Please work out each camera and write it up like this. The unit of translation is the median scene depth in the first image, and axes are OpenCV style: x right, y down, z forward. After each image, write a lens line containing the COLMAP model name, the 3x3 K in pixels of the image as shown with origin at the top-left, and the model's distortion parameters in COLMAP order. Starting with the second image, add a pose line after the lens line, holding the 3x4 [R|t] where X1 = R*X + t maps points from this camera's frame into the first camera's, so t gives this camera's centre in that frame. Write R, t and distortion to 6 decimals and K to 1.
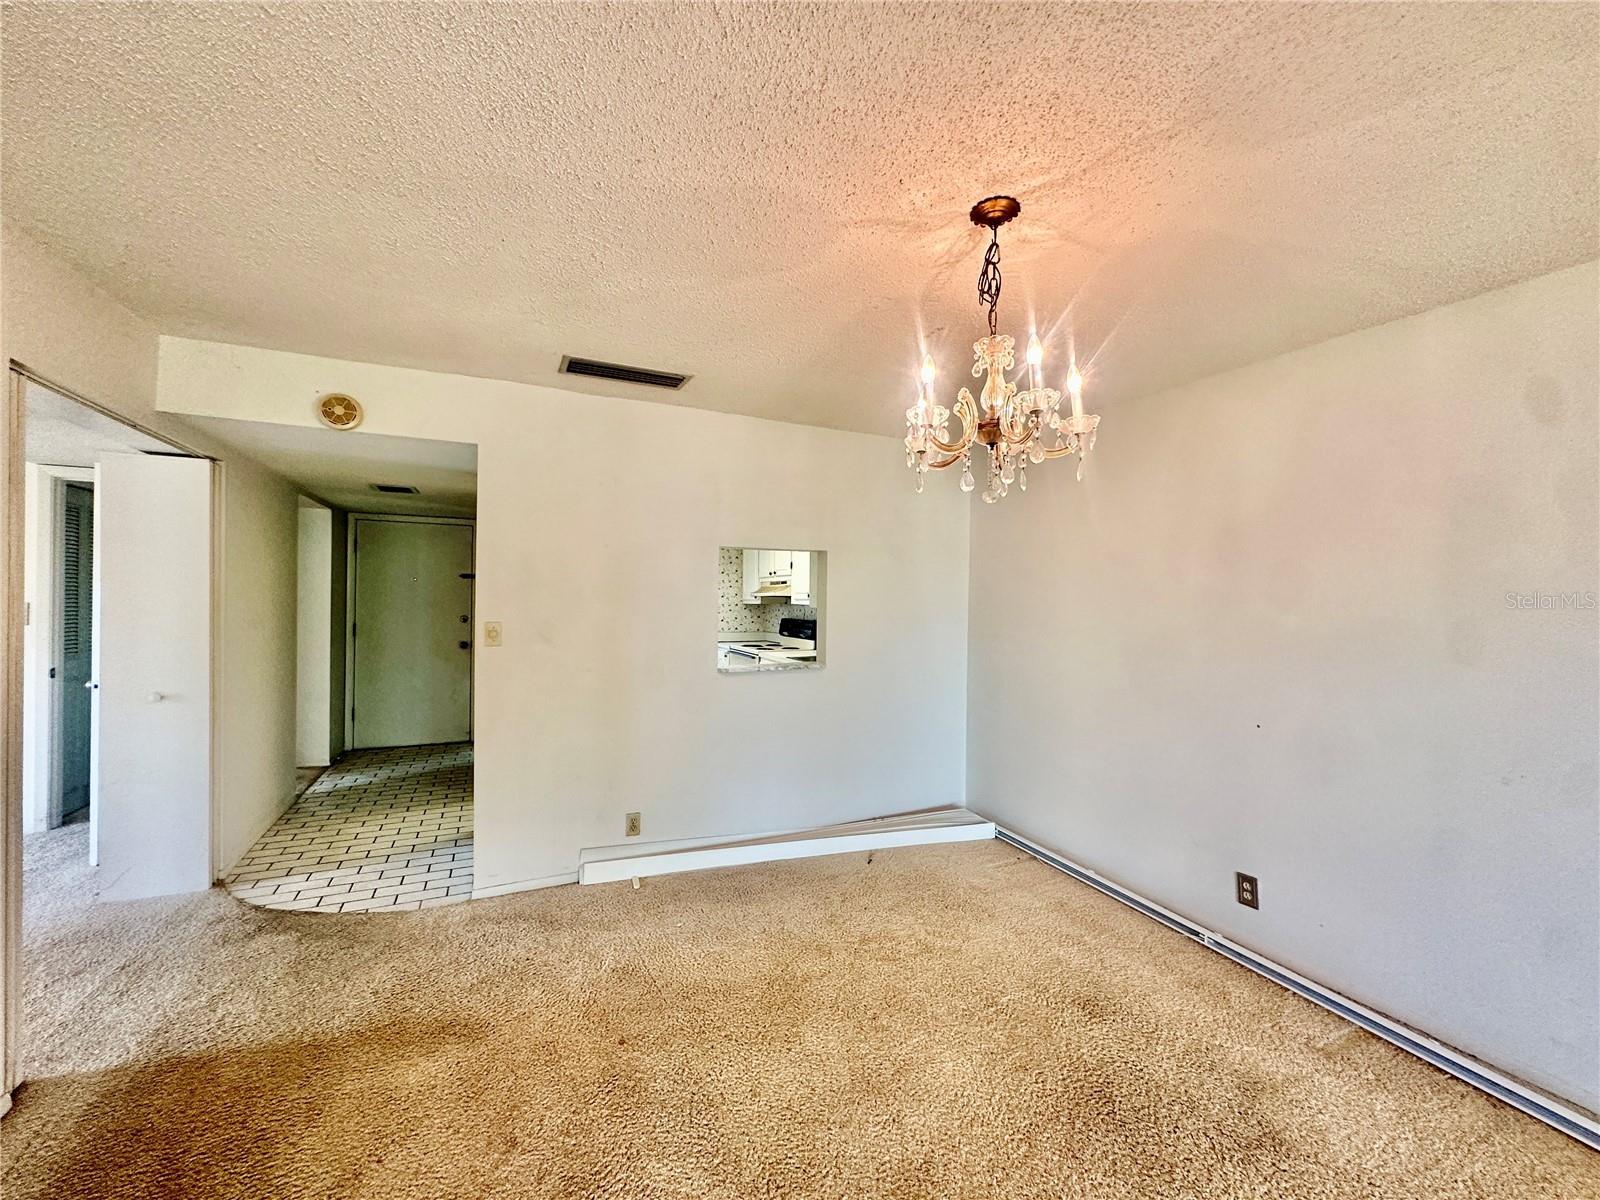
lens RADIAL K [[639.5, 0, 799.6], [0, 639.5, 600.5], [0, 0, 1]] dist [-0.003674, 0.001250]
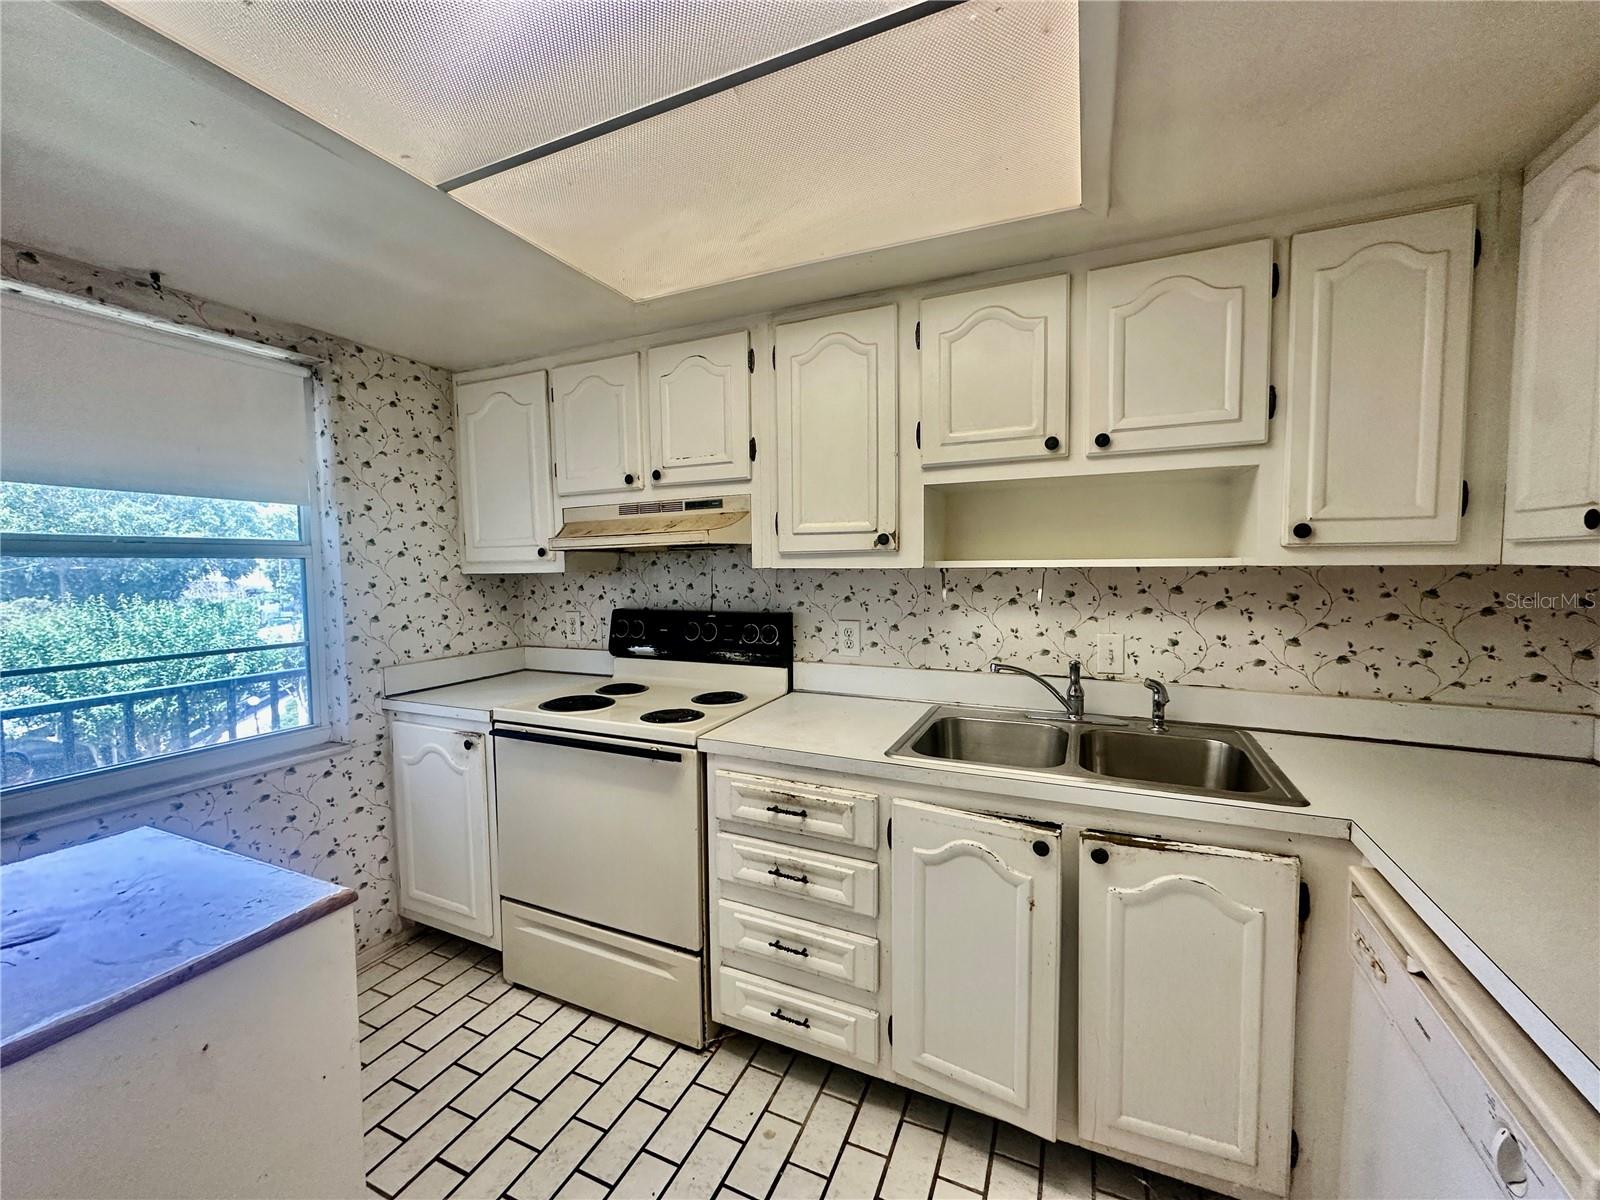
lens RADIAL K [[639.5, 0, 799.6], [0, 639.5, 600.5], [0, 0, 1]] dist [-0.003674, 0.001250]
pose [[0.765105, -0.060594, 0.641048, -0.182353], [0.021793, 0.997429, 0.068270, -0.000347], [-0.643536, -0.038263, 0.764459, 0.651610]]
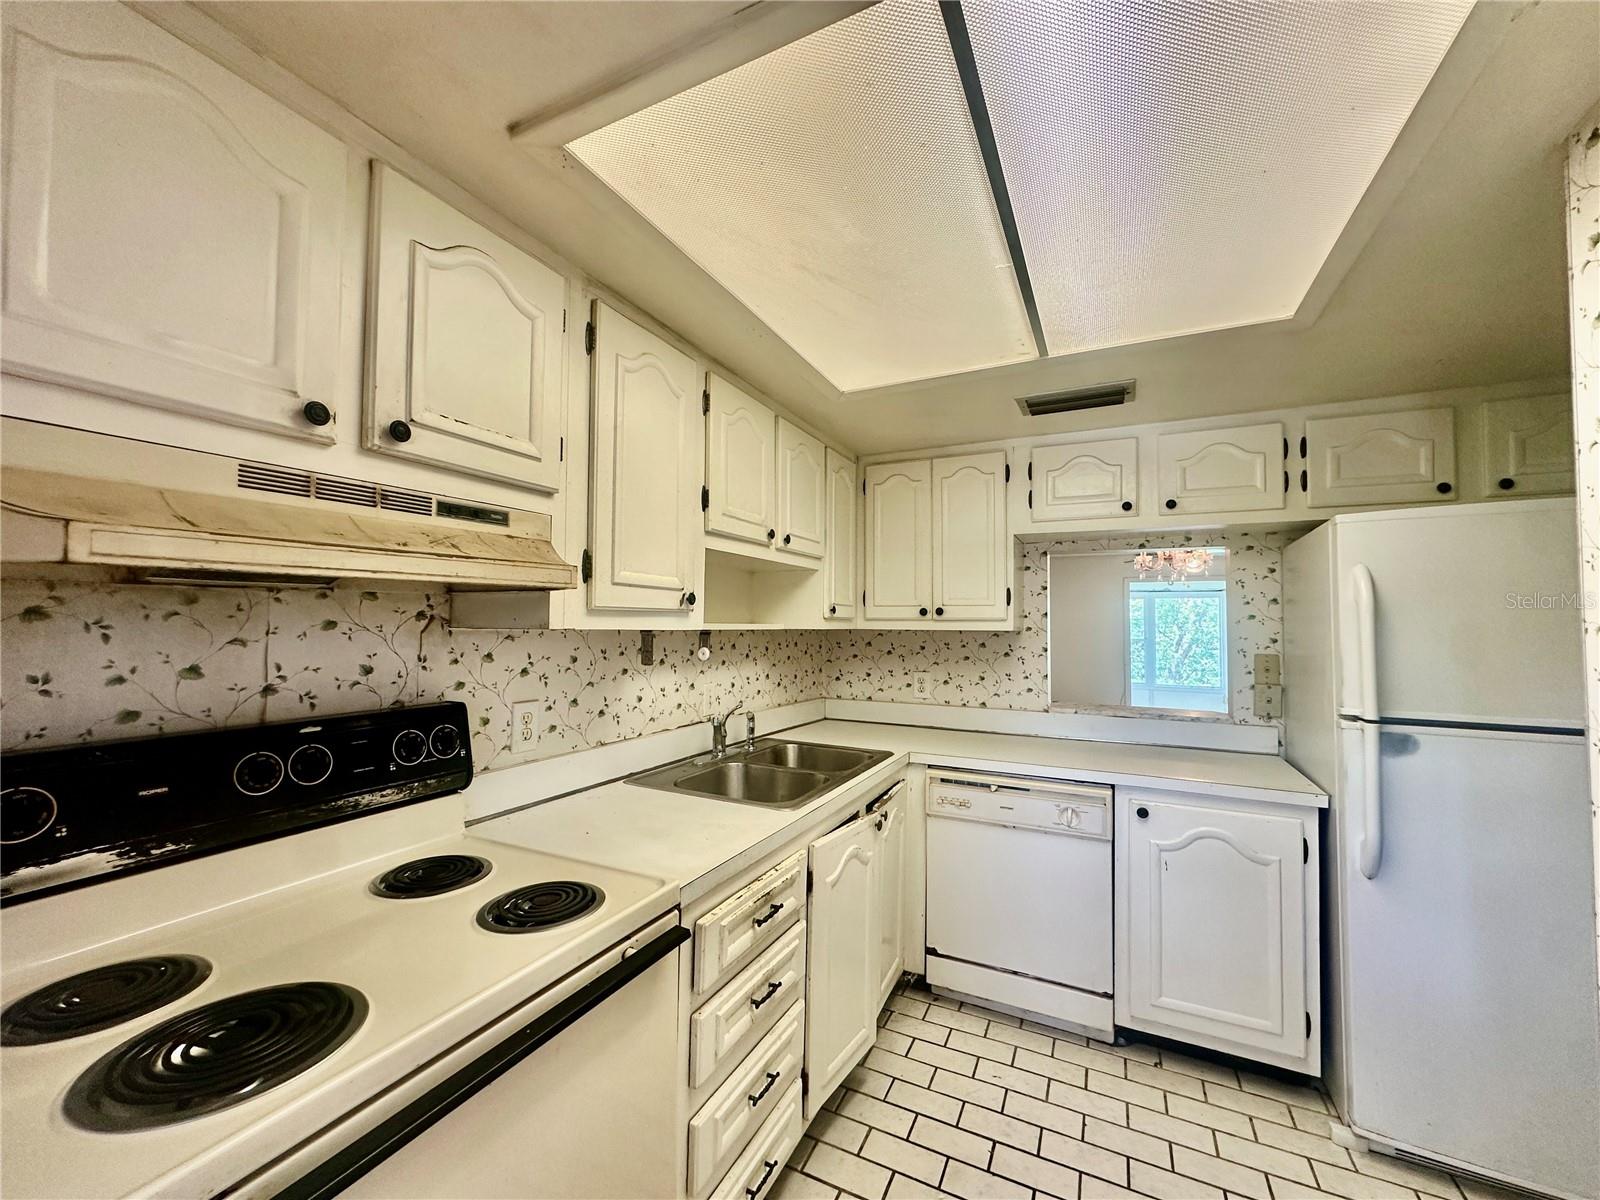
lens RADIAL K [[639.5, 0, 799.6], [0, 639.5, 600.5], [0, 0, 1]] dist [-0.003674, 0.001250]
pose [[-0.619573, 0.011161, 0.784860, -0.203660], [-0.016870, 0.999479, -0.027531, -0.000119], [-0.784758, -0.030298, -0.619062, 0.943915]]
